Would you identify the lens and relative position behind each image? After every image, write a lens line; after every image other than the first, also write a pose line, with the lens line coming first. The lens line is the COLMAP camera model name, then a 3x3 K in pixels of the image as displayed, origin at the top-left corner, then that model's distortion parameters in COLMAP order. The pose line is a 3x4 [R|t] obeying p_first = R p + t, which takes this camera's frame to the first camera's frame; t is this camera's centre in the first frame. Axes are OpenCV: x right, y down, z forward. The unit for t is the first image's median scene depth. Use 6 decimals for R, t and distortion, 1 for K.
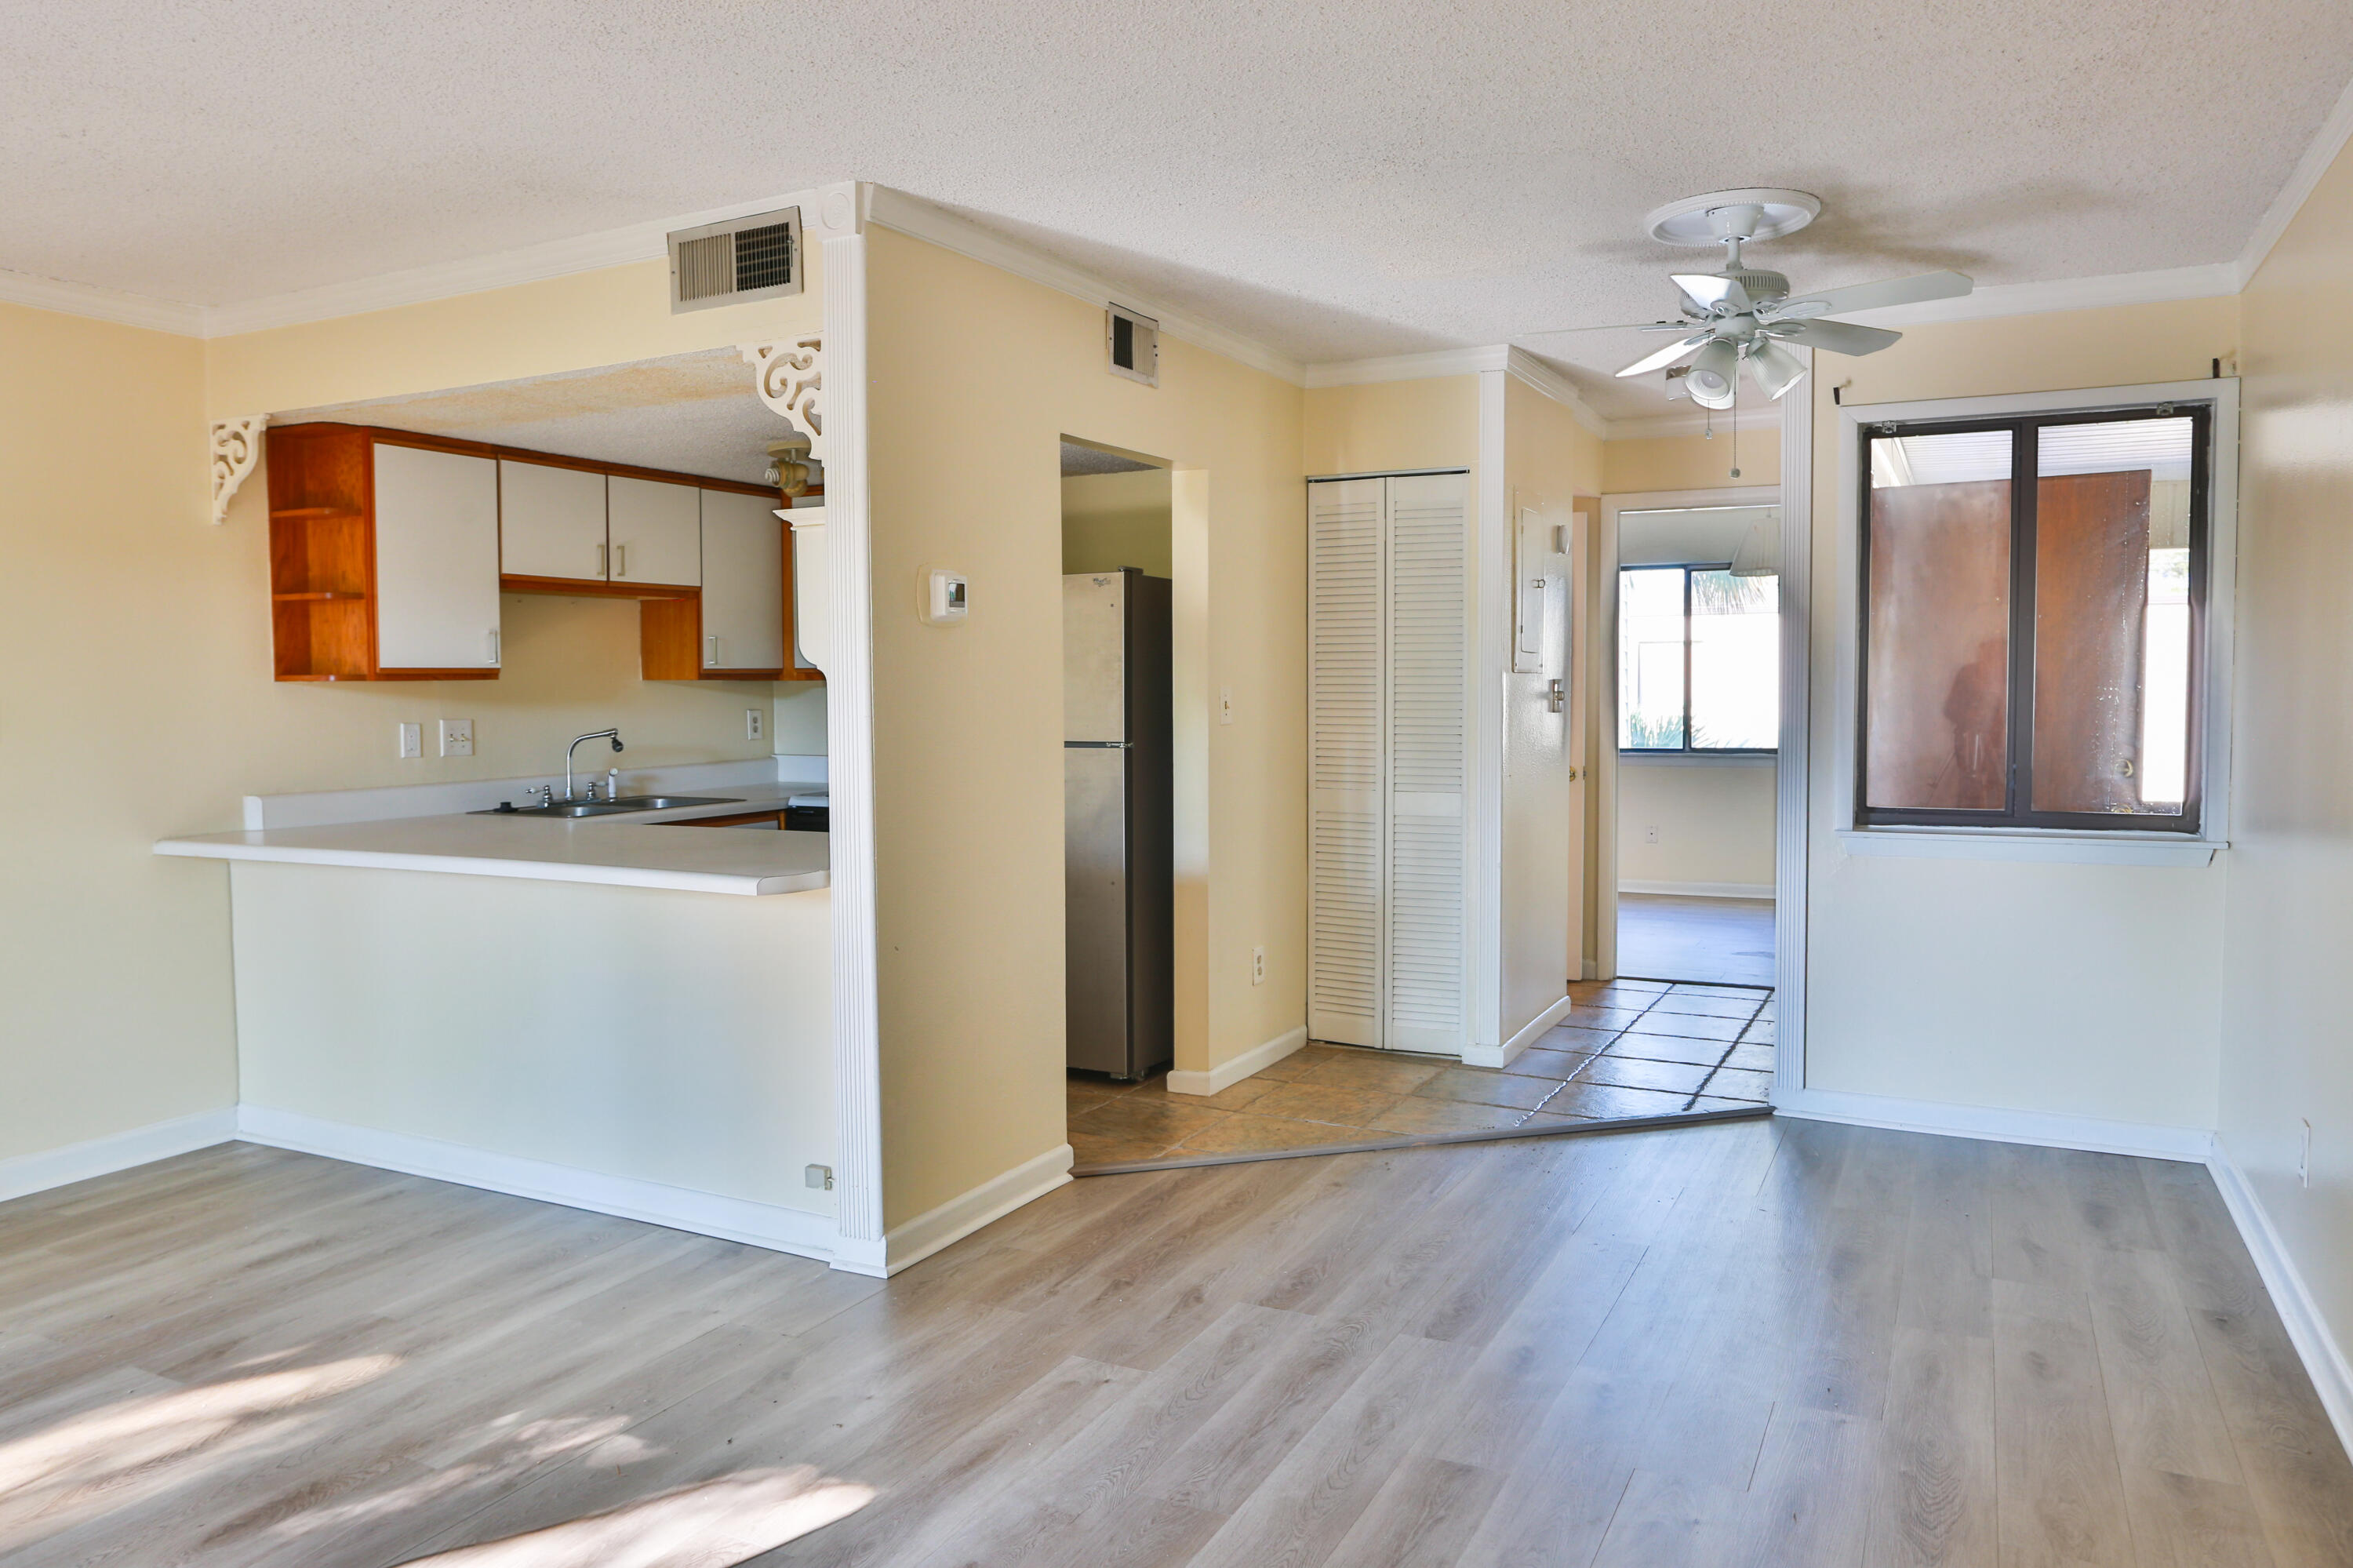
lens RADIAL K [[1592.7, 0, 1164.5], [0, 1592.7, 763.1], [0, 0, 1]] dist [-0.067874, 0.060977]
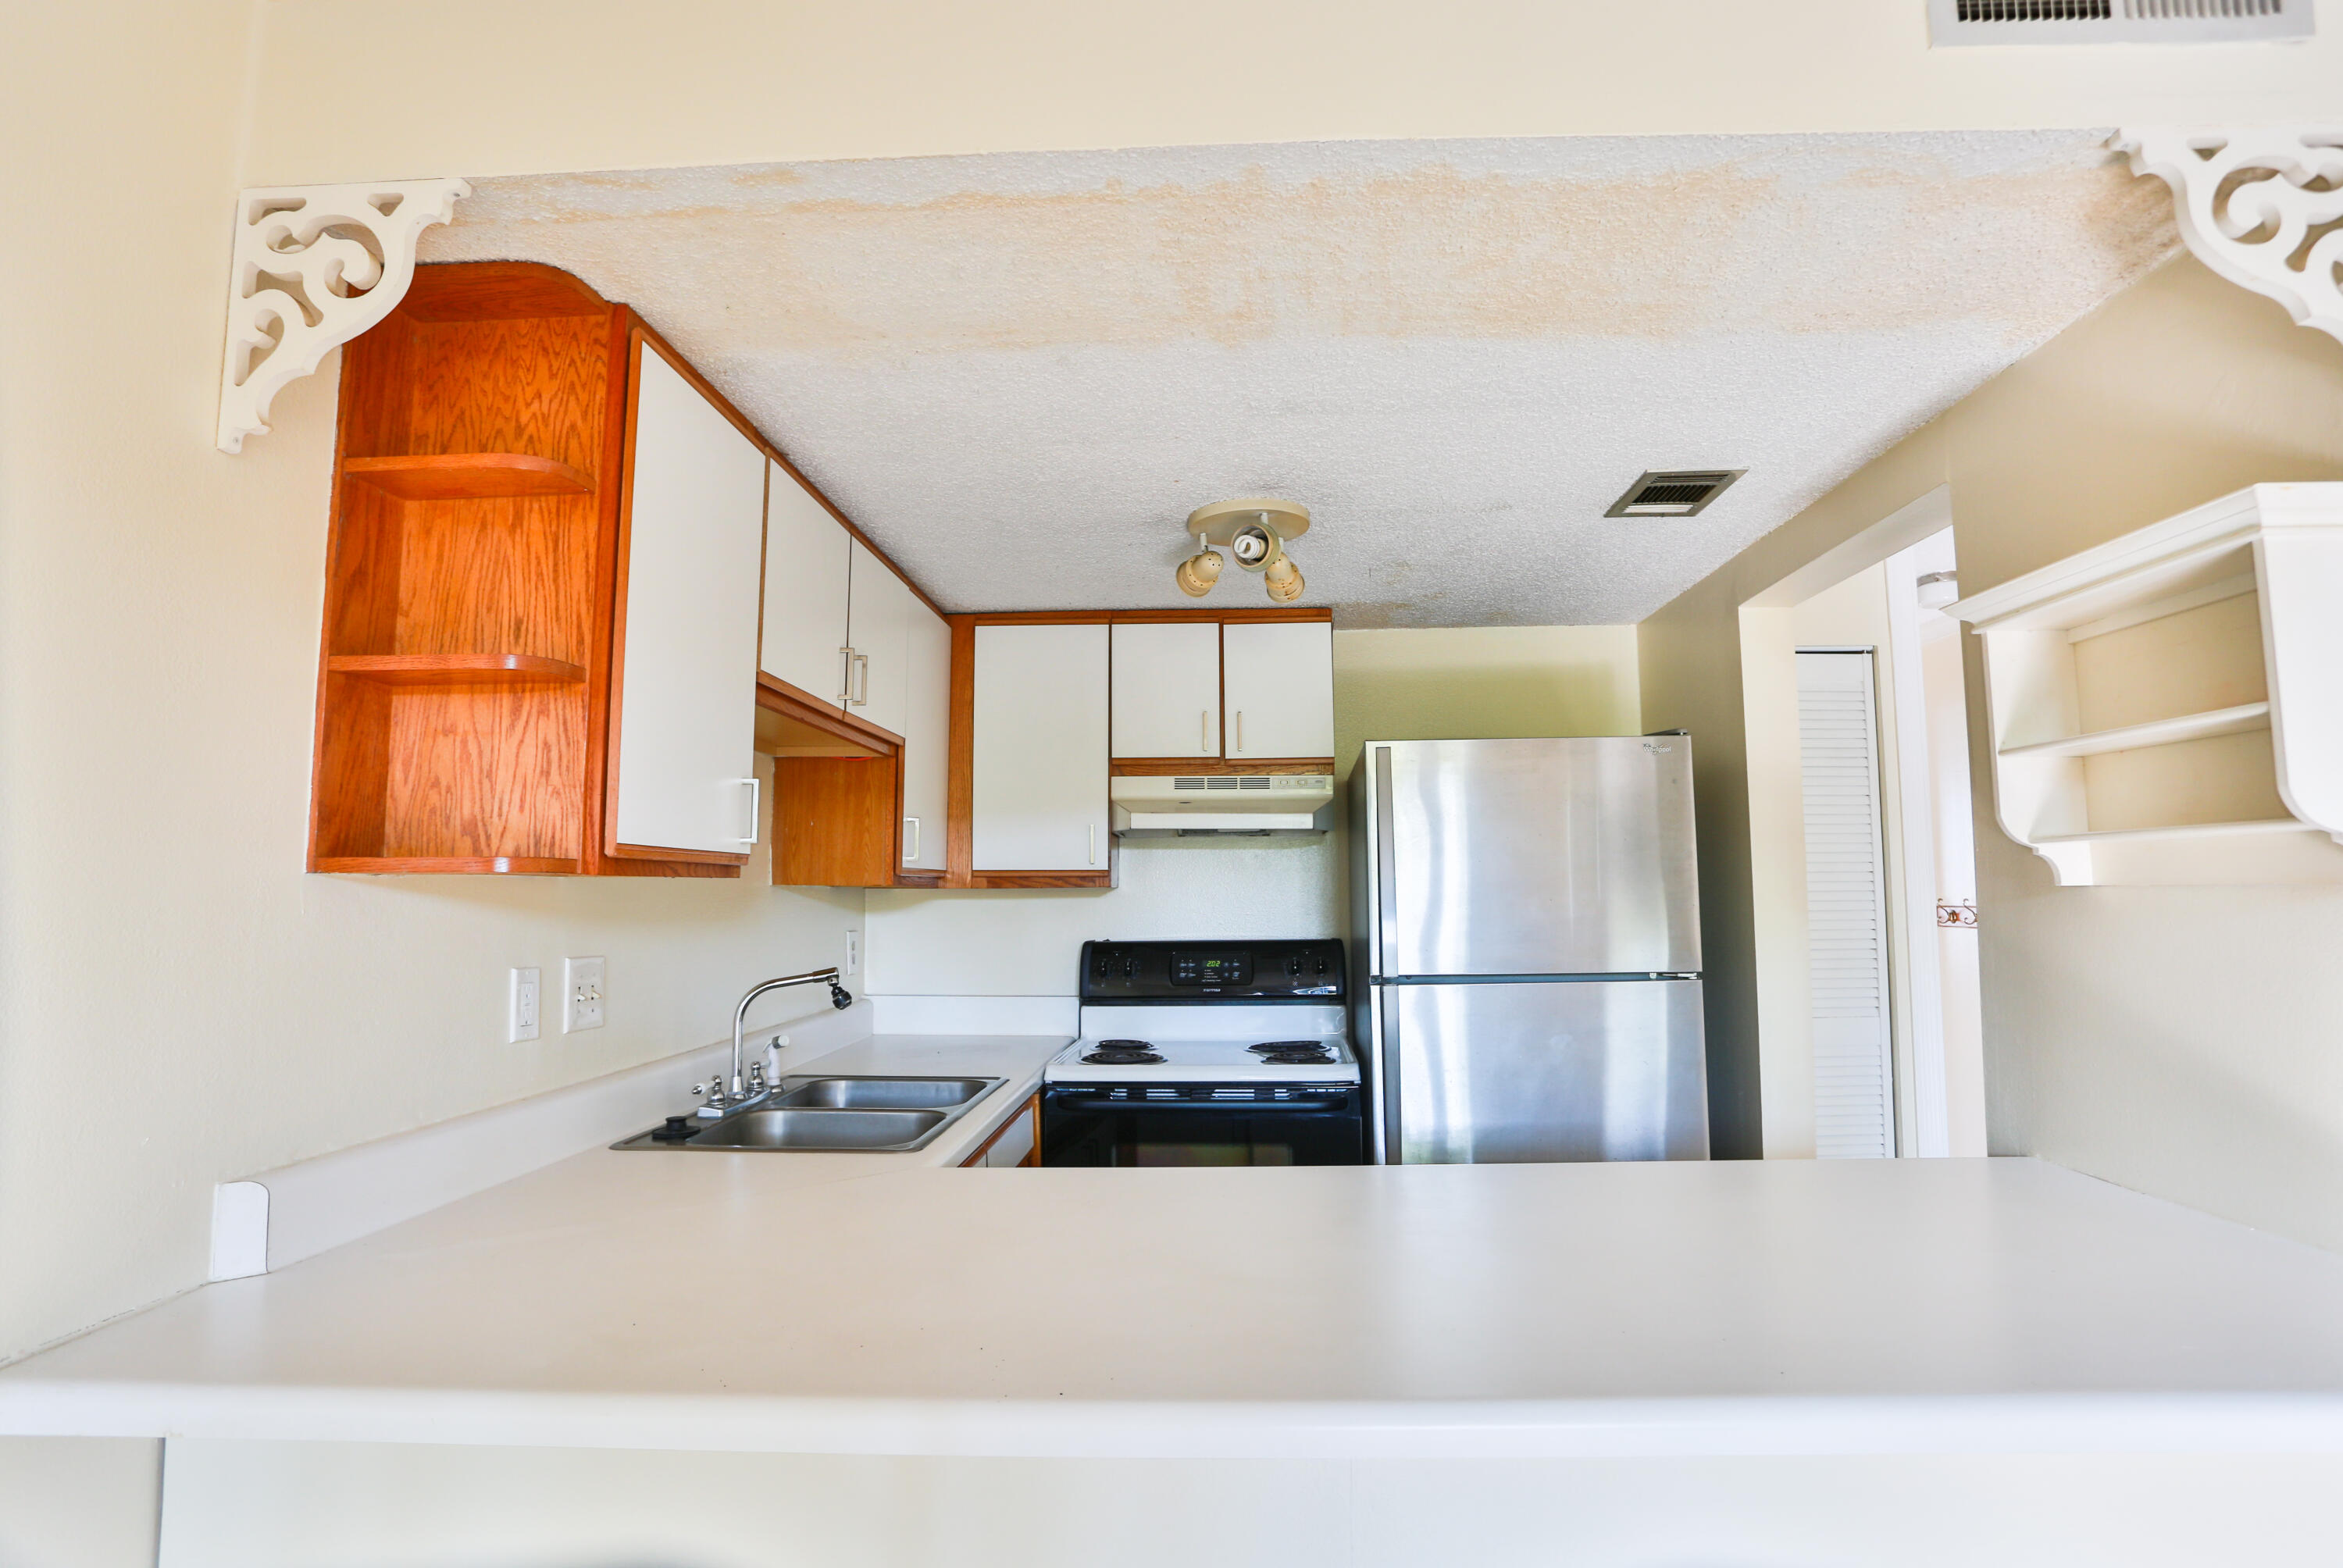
lens RADIAL K [[1226.1, 0, 1181.8], [0, 1226.1, 782.5], [0, 0, 1]] dist [-0.062404, 0.022945]
pose [[0.904139, 0.040338, 0.425329, -0.523818], [0.022291, 0.989723, -0.141250, -0.028532], [-0.426656, 0.137190, 0.893948, 0.668074]]
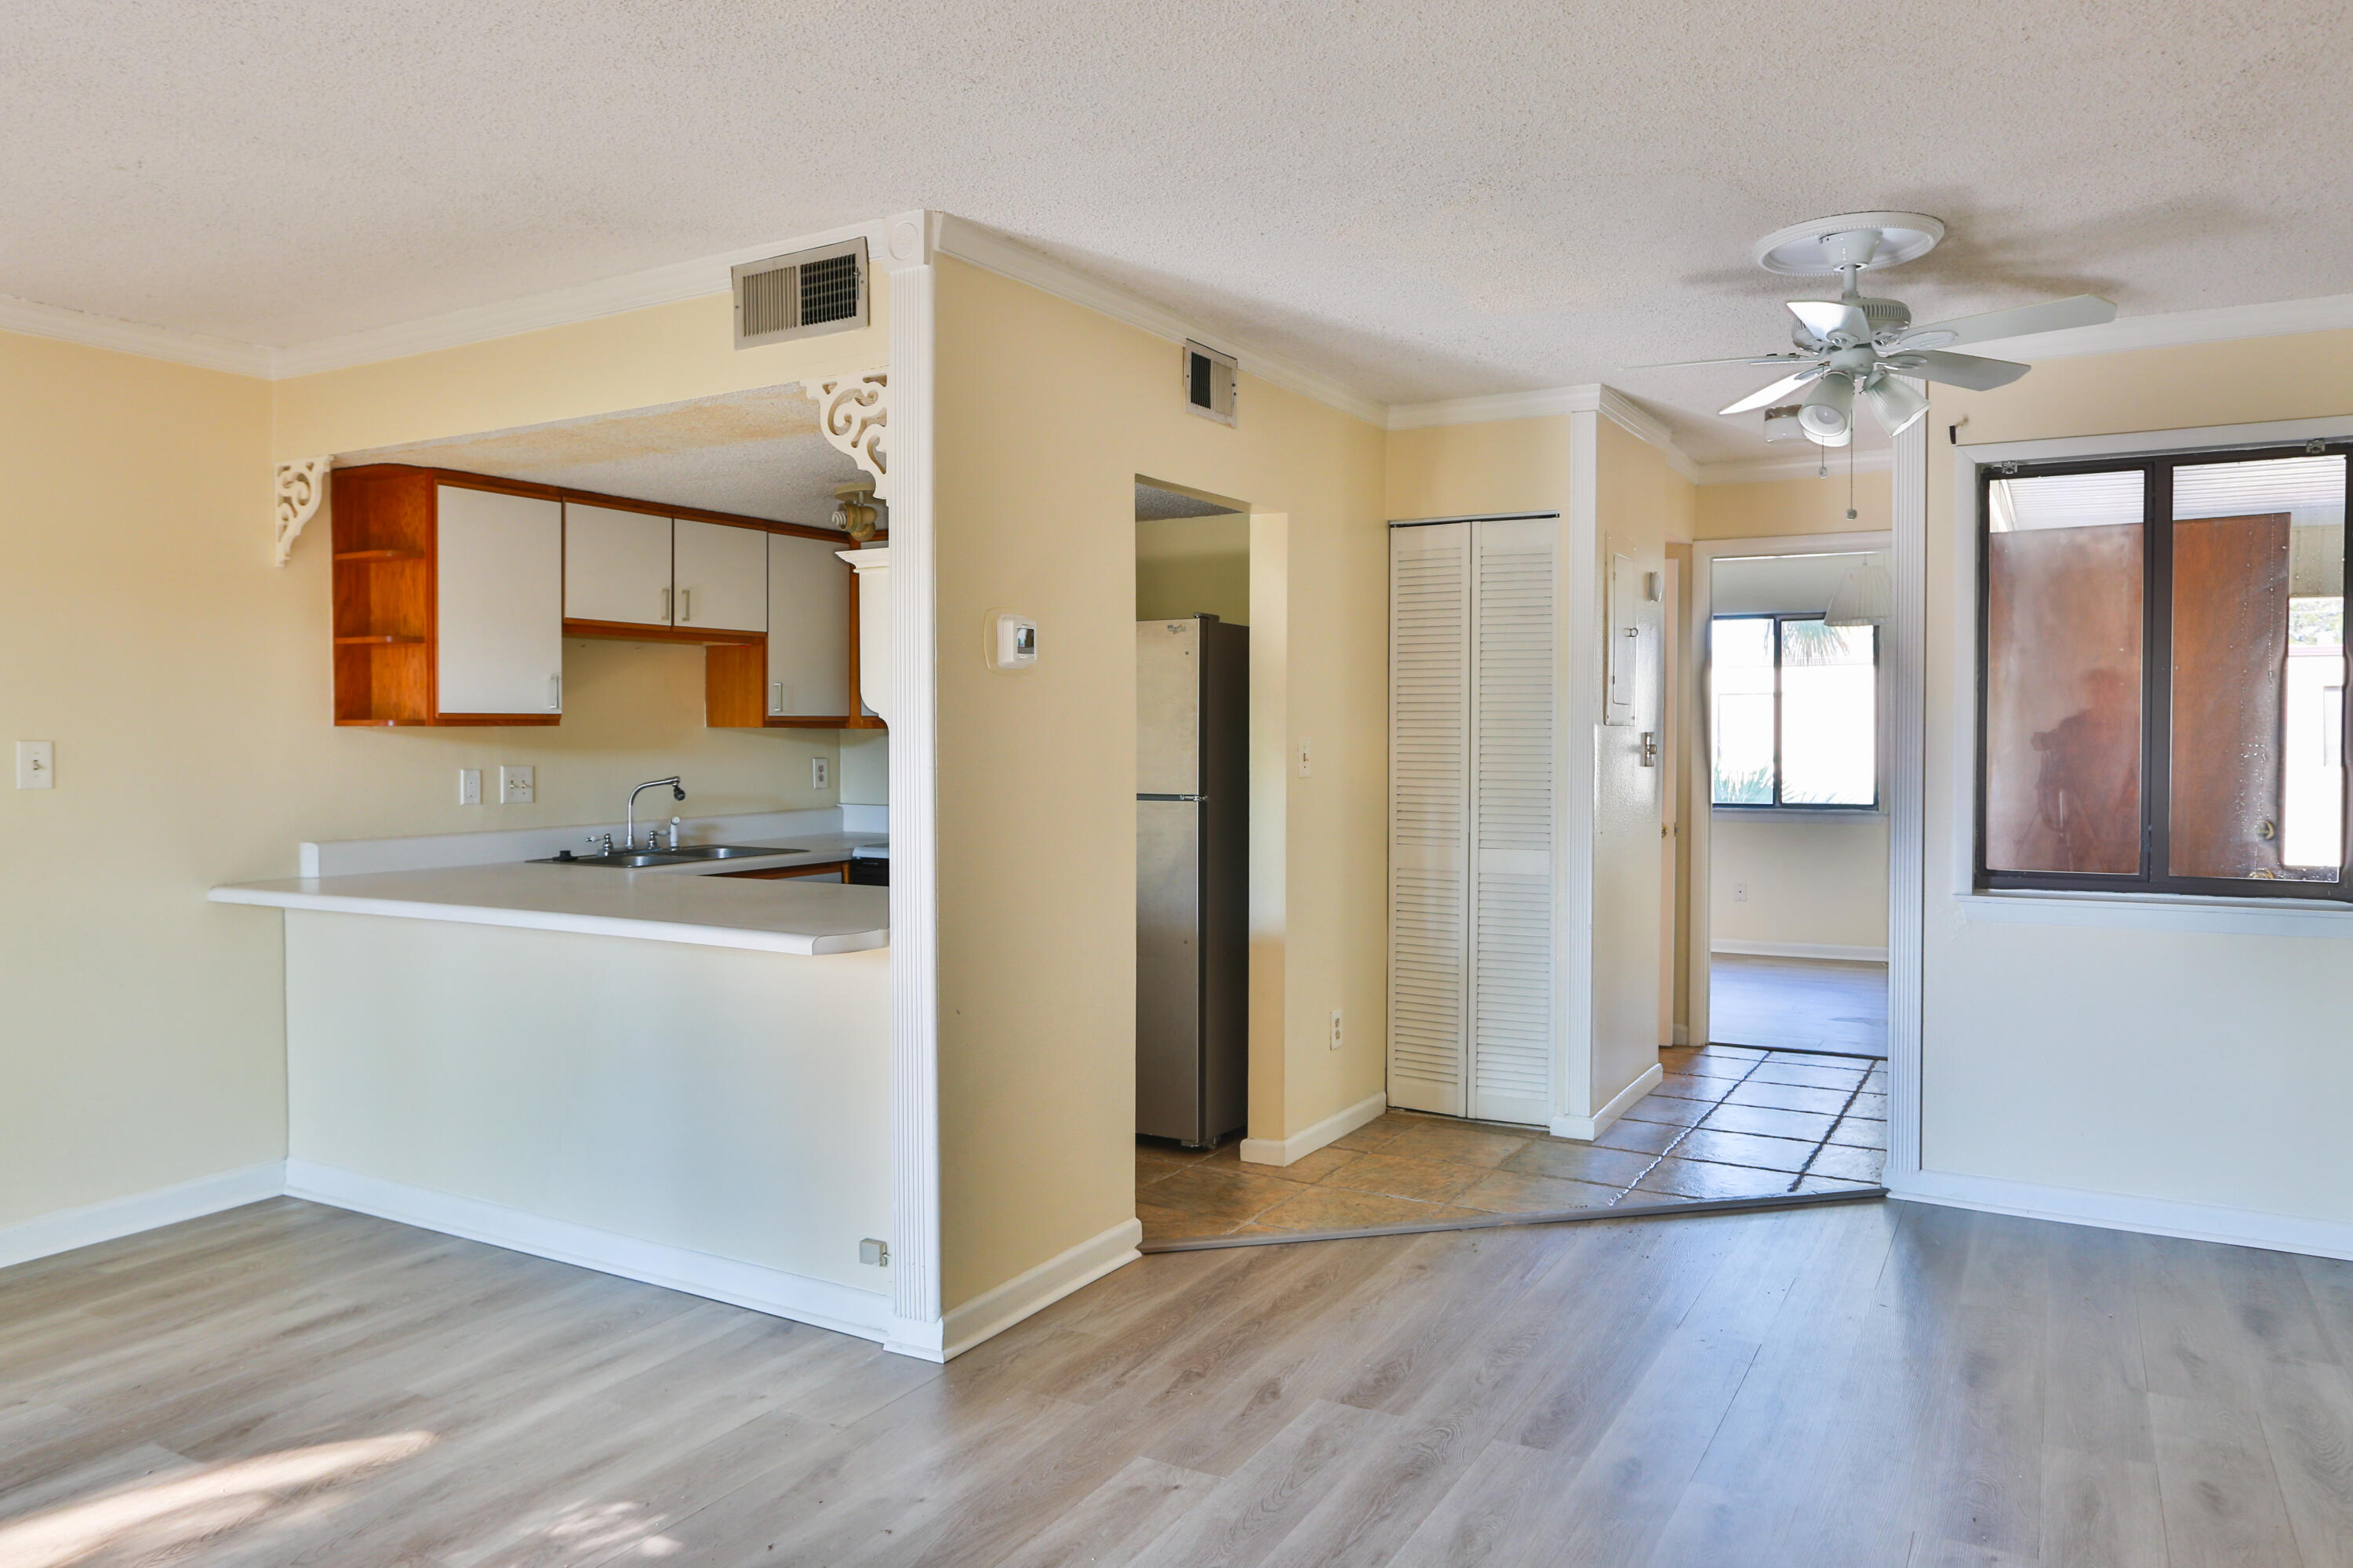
lens RADIAL K [[1592.7, 0, 1164.5], [0, 1592.7, 763.1], [0, 0, 1]] dist [-0.067874, 0.060977]
pose [[0.999002, 0.006832, -0.044136, -0.003820], [-0.008196, 0.999492, -0.030801, -0.002964], [0.043903, 0.031132, 0.998551, 0.042326]]
